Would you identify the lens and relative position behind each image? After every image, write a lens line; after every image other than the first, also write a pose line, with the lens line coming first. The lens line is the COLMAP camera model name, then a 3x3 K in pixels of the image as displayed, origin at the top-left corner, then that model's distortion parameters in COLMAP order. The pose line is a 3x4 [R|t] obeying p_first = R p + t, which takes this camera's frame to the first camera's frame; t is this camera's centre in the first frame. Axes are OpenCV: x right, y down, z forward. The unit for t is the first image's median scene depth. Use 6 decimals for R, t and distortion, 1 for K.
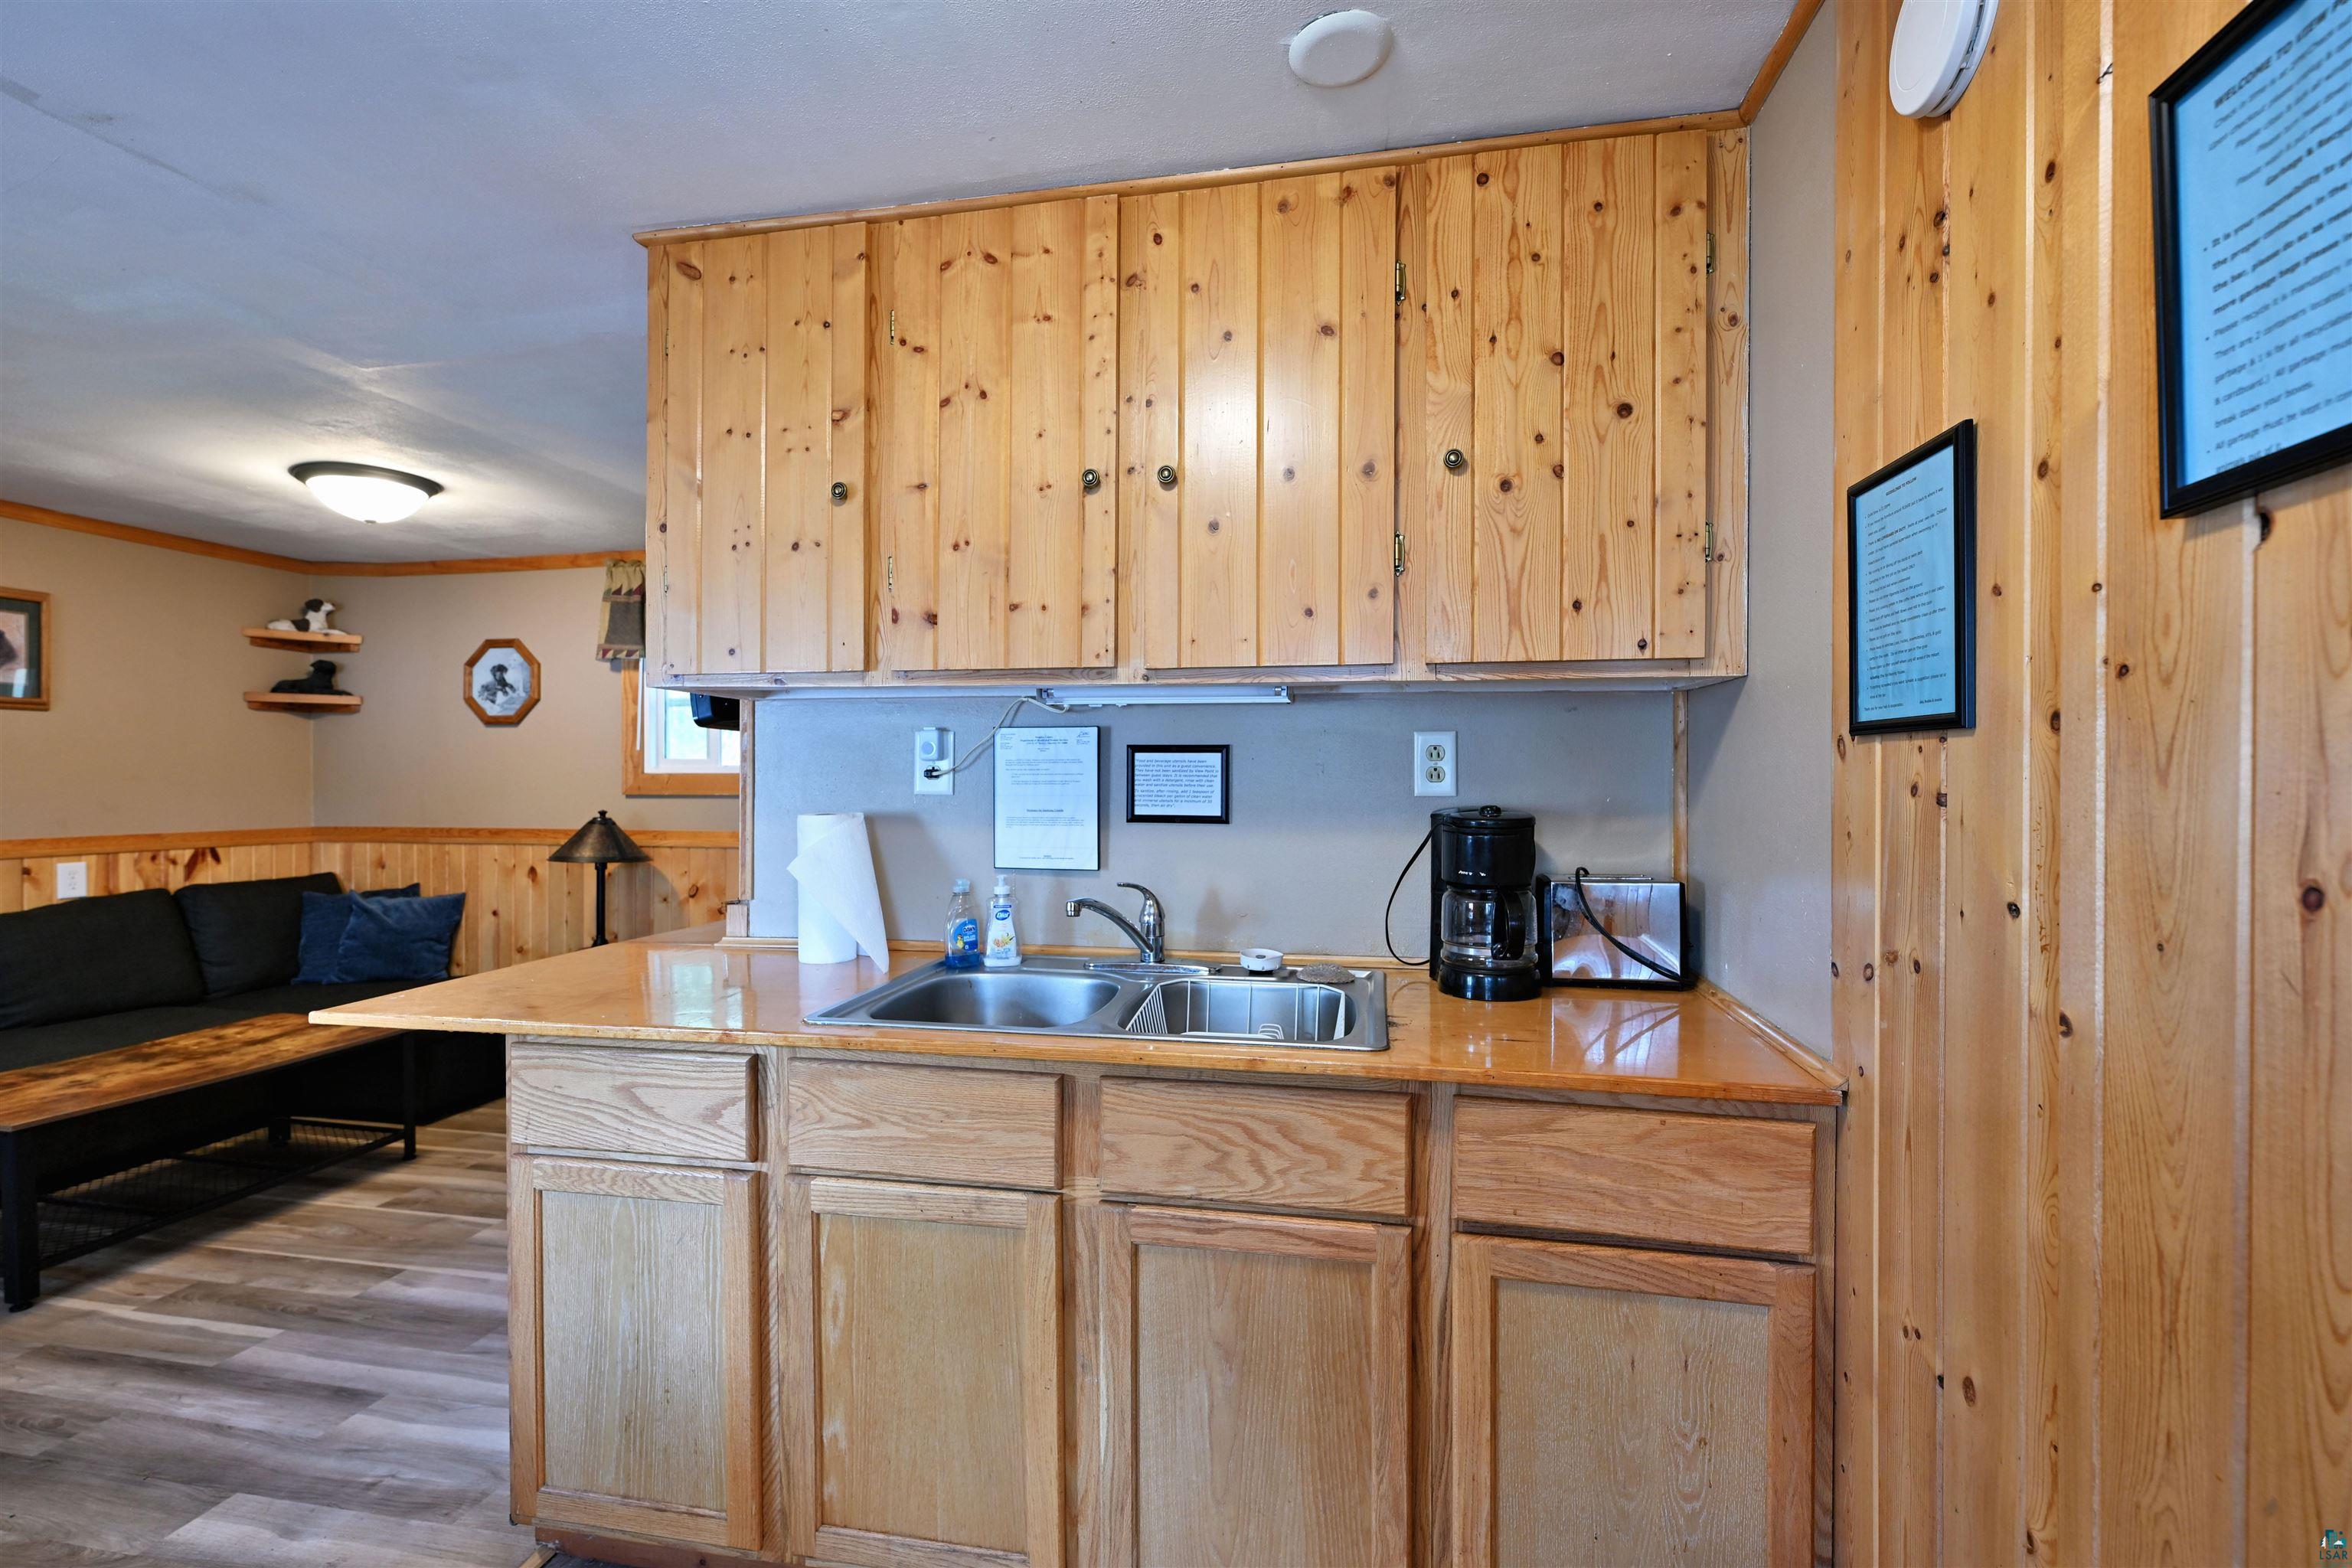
lens RADIAL K [[1043.2, 0, 1168.7], [0, 1043.2, 786.5], [0, 0, 1]] dist [0.005180, 0.000402]
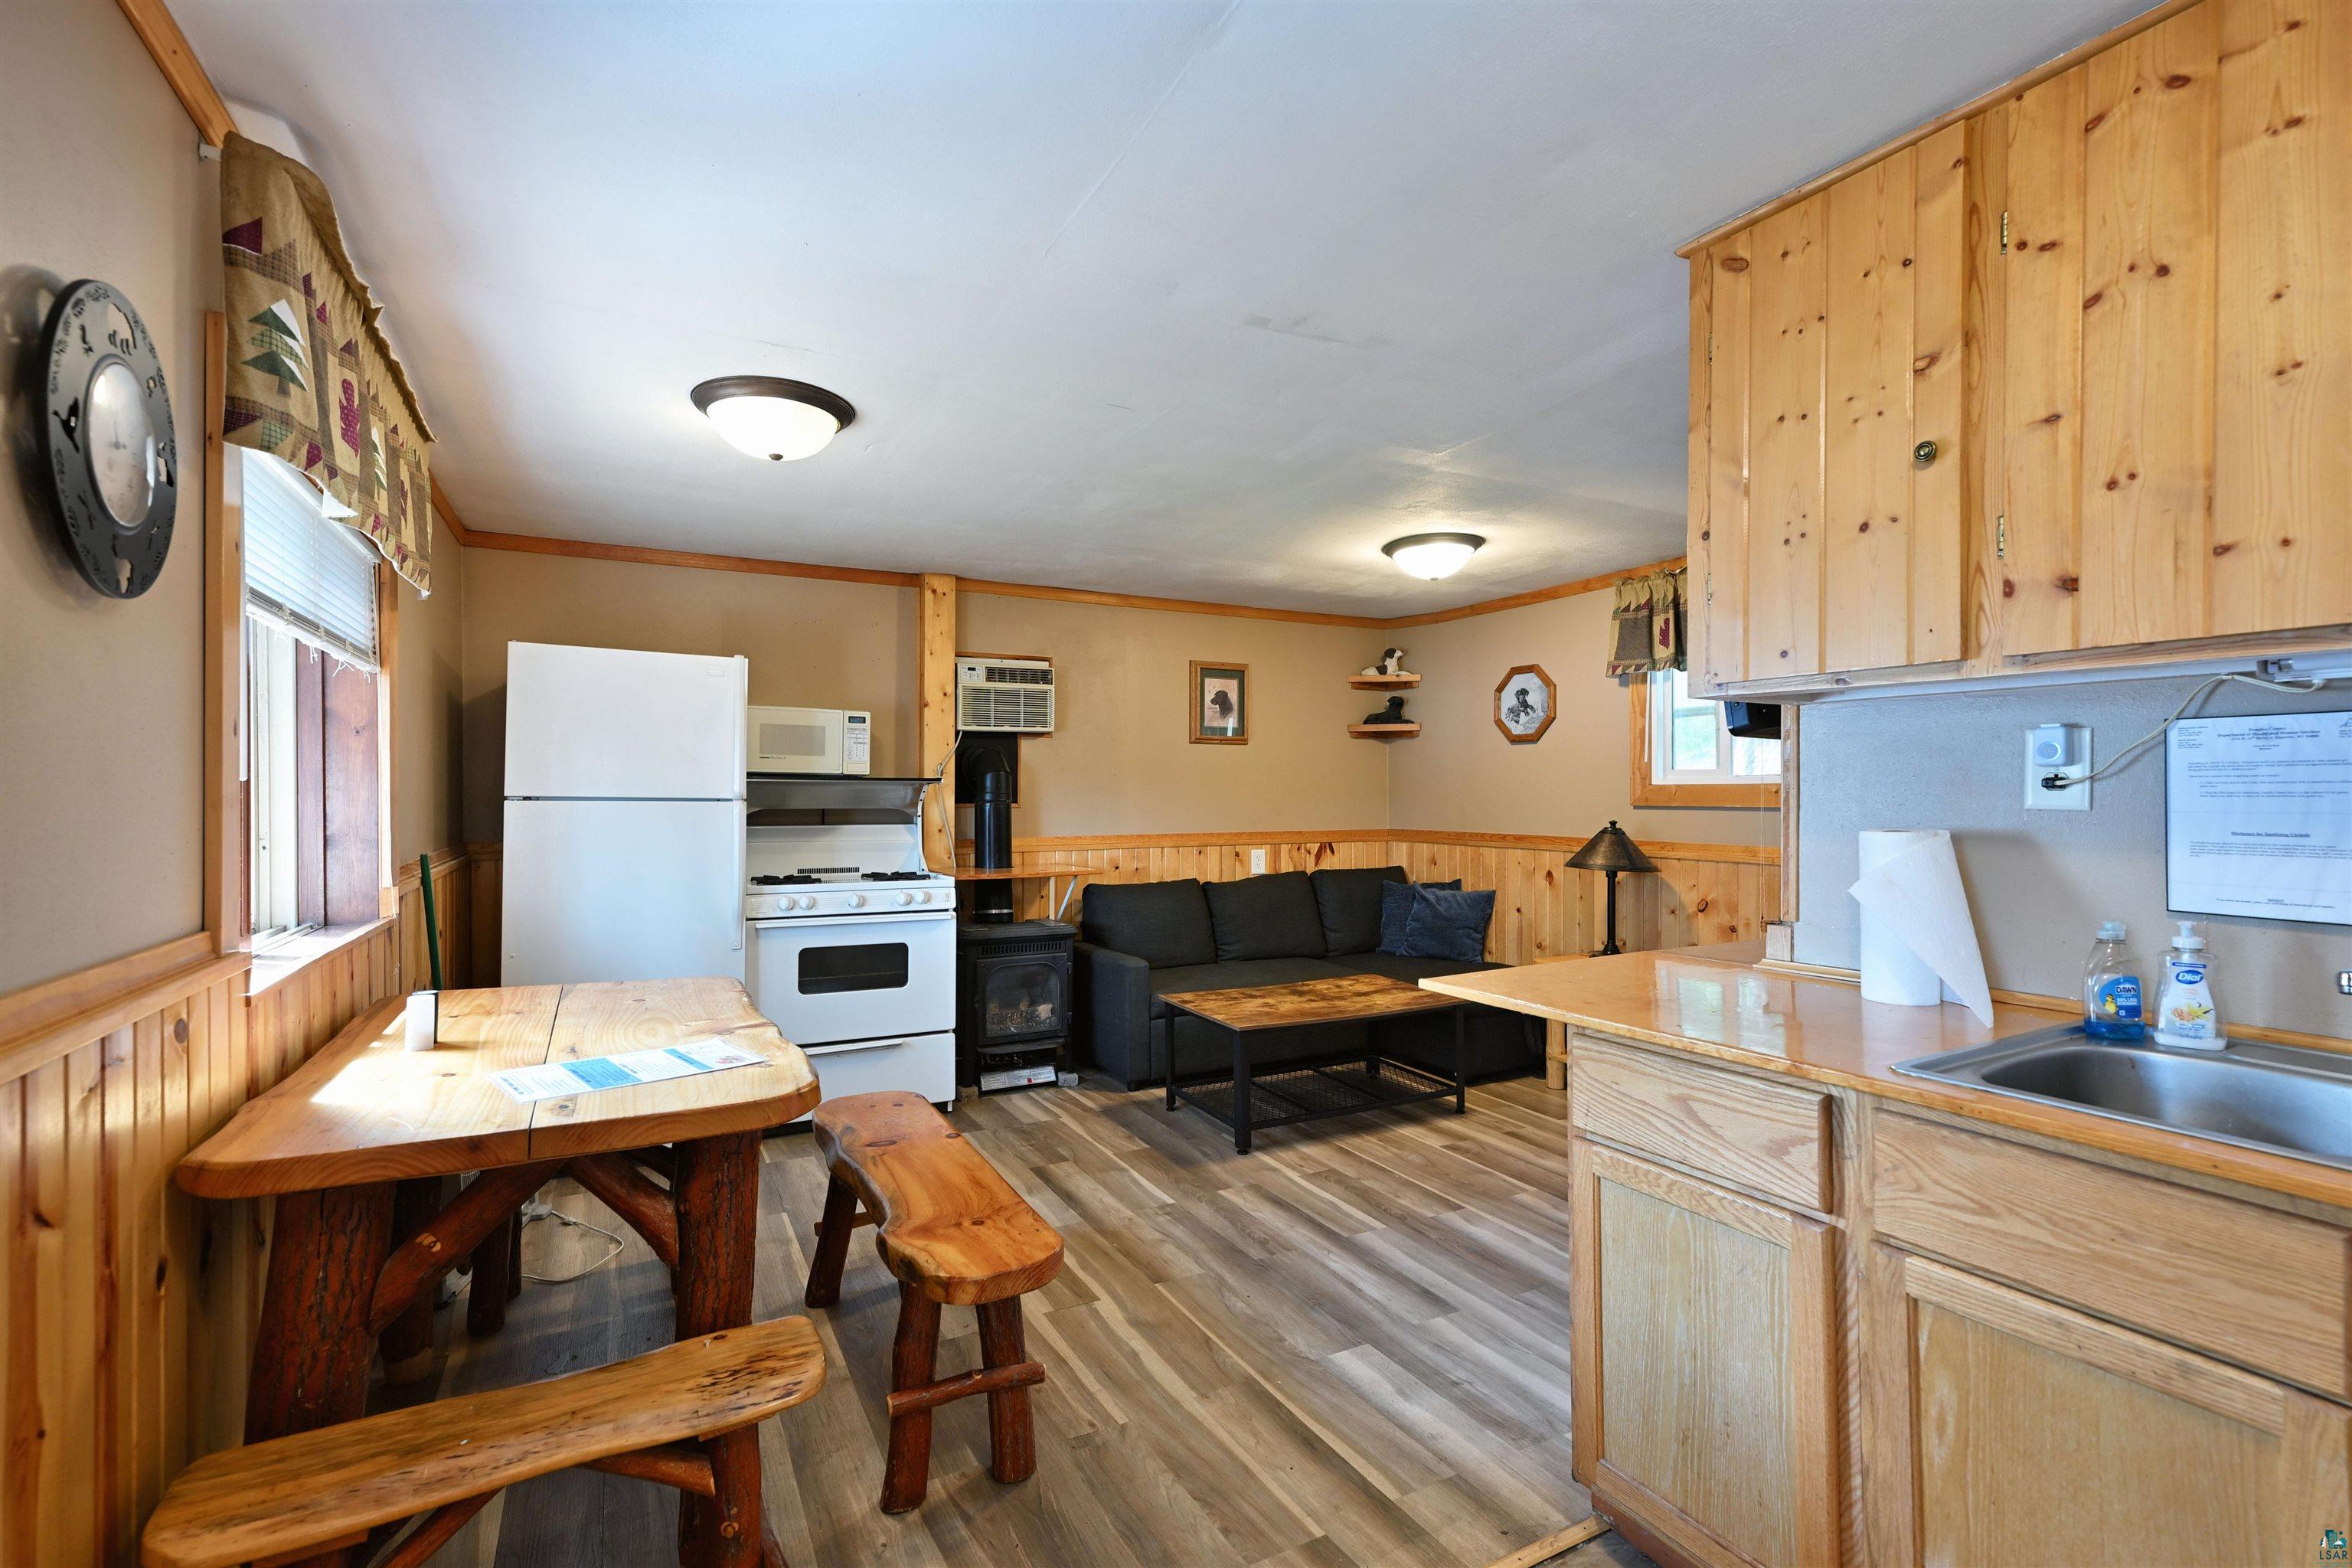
lens RADIAL K [[1043.2, 0, 1160.1], [0, 1043.2, 785.8], [0, 0, 1]] dist [0.005180, 0.000402]
pose [[0.632904, -0.005701, -0.774209, -0.036307], [-0.003345, 0.999943, -0.010097, 0.000068], [0.774223, 0.008980, 0.632849, -0.013480]]
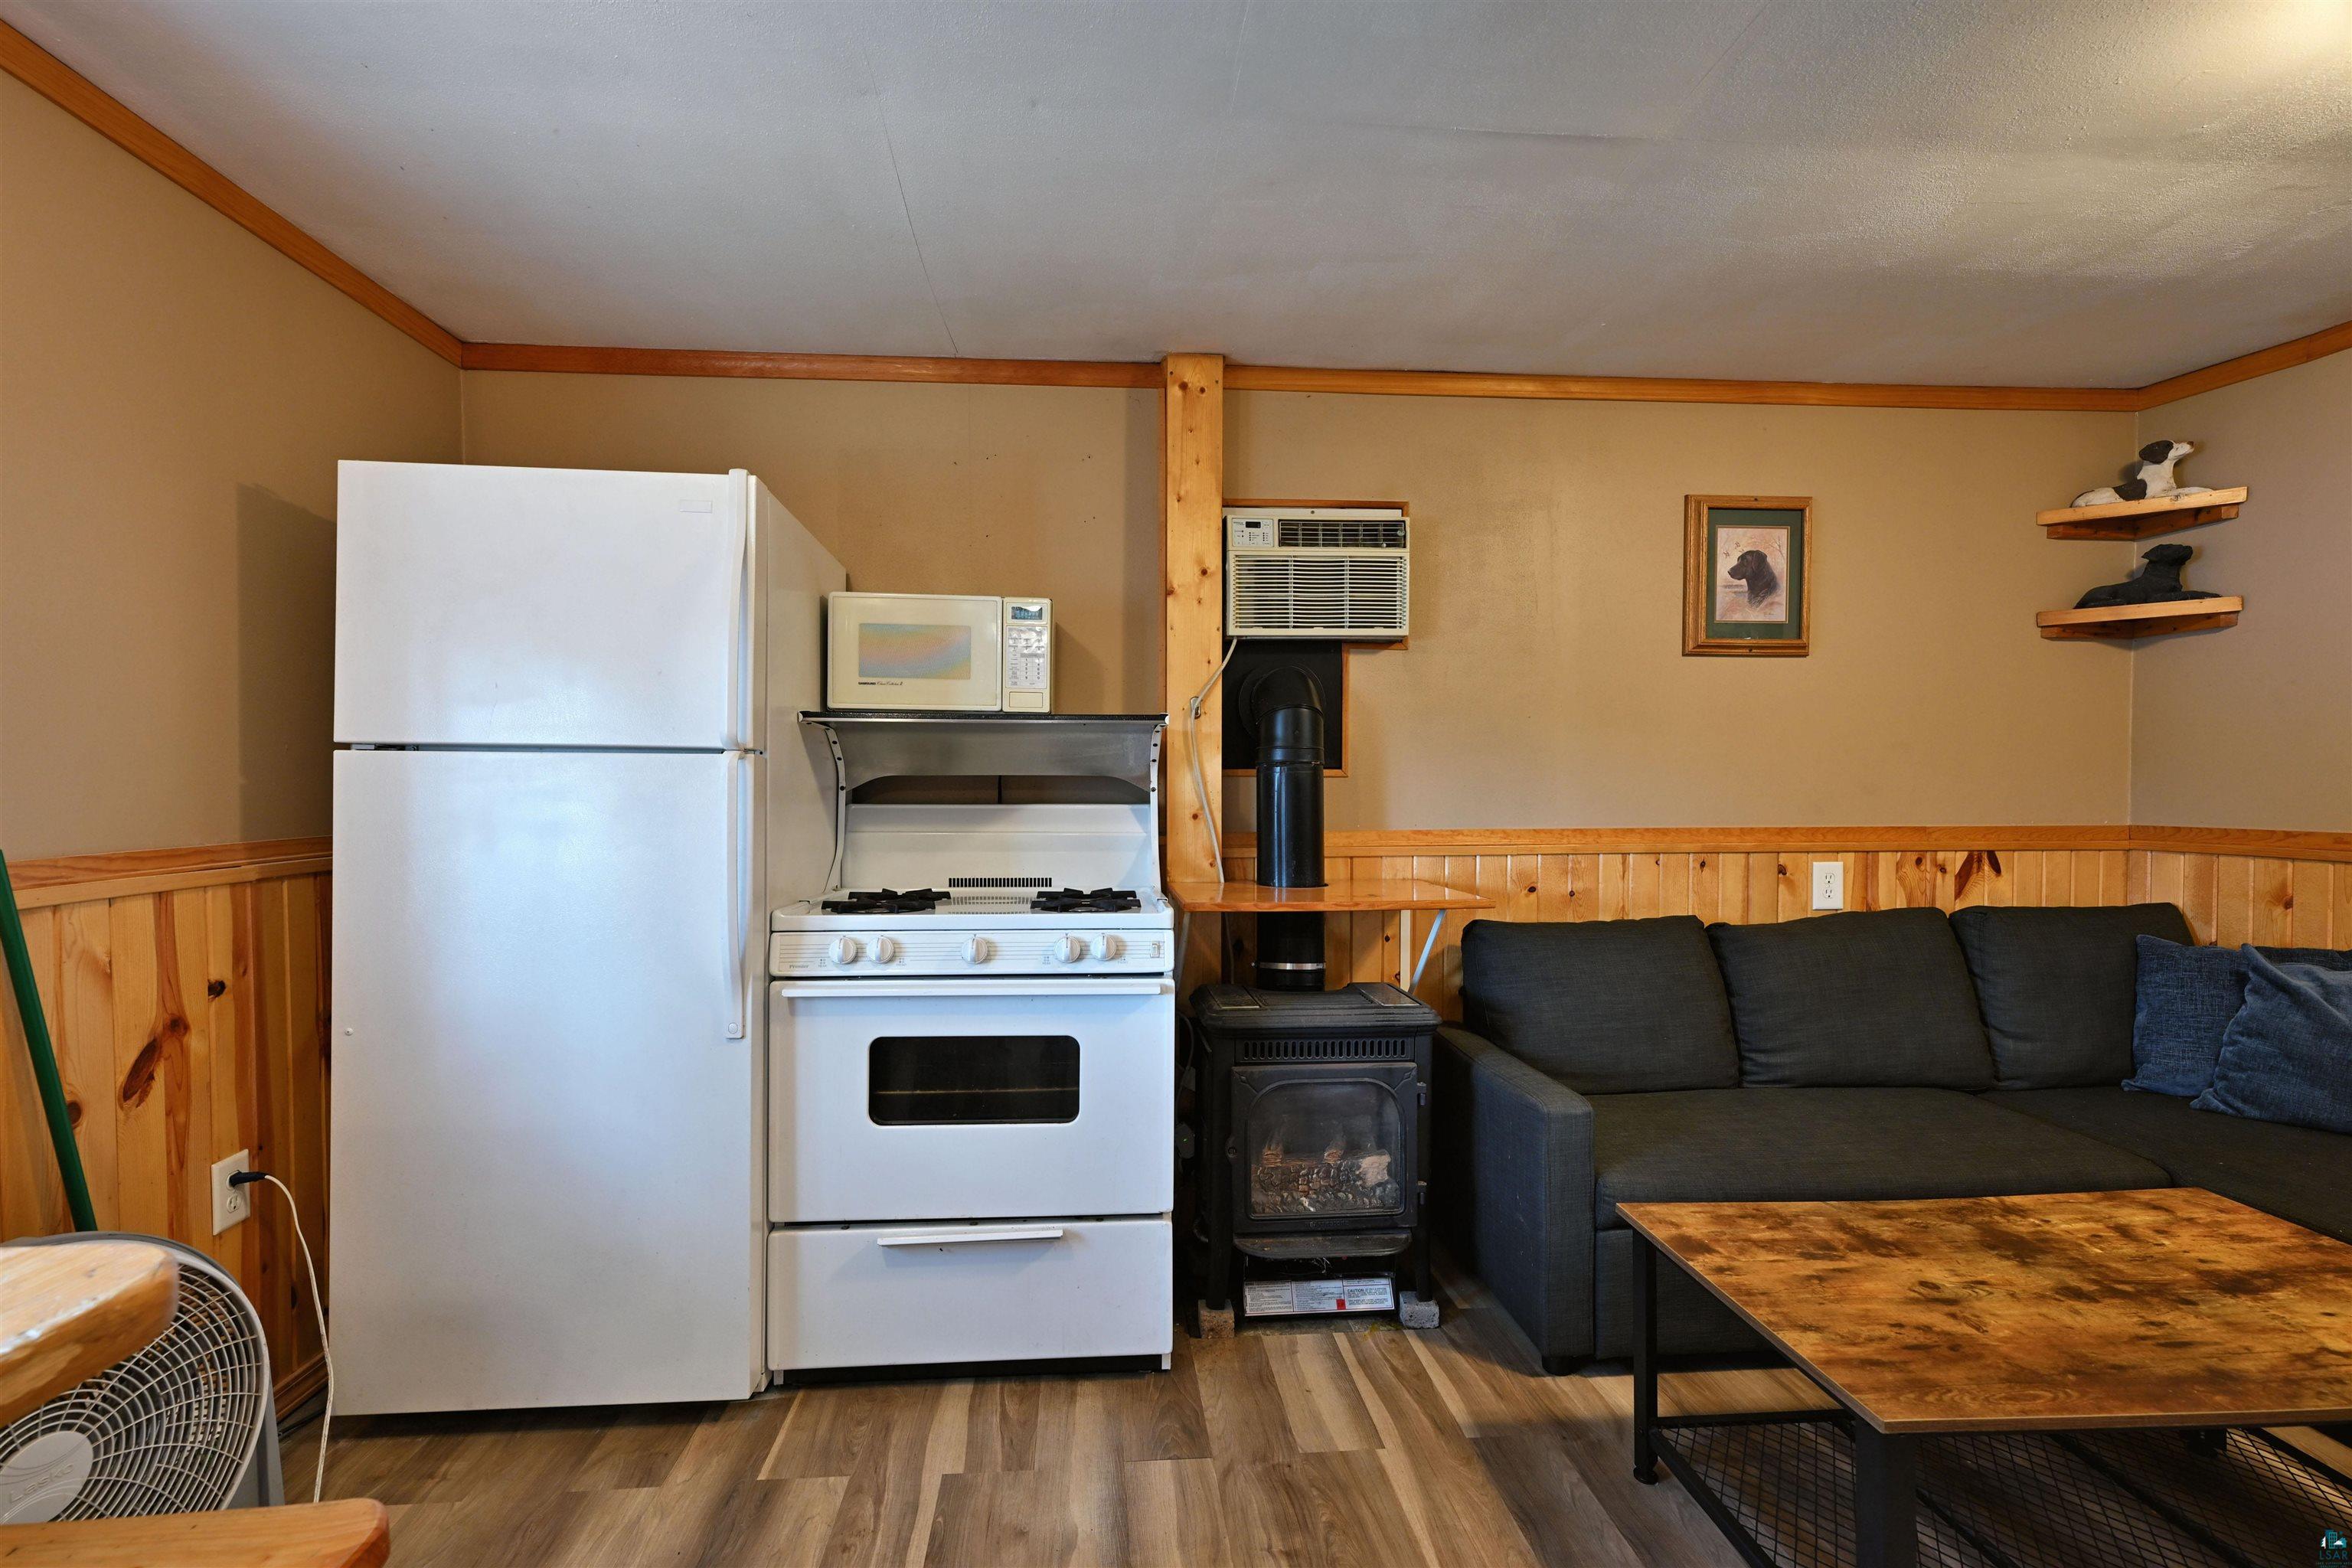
lens RADIAL K [[1043.2, 0, 1168.3], [0, 1043.2, 816.2], [0, 0, 1]] dist [0.005180, 0.000402]
pose [[0.279419, 0.028168, -0.959756, -0.719740], [-0.002554, 0.999588, 0.028594, 0.031679], [0.960166, -0.005538, 0.279376, 0.535549]]
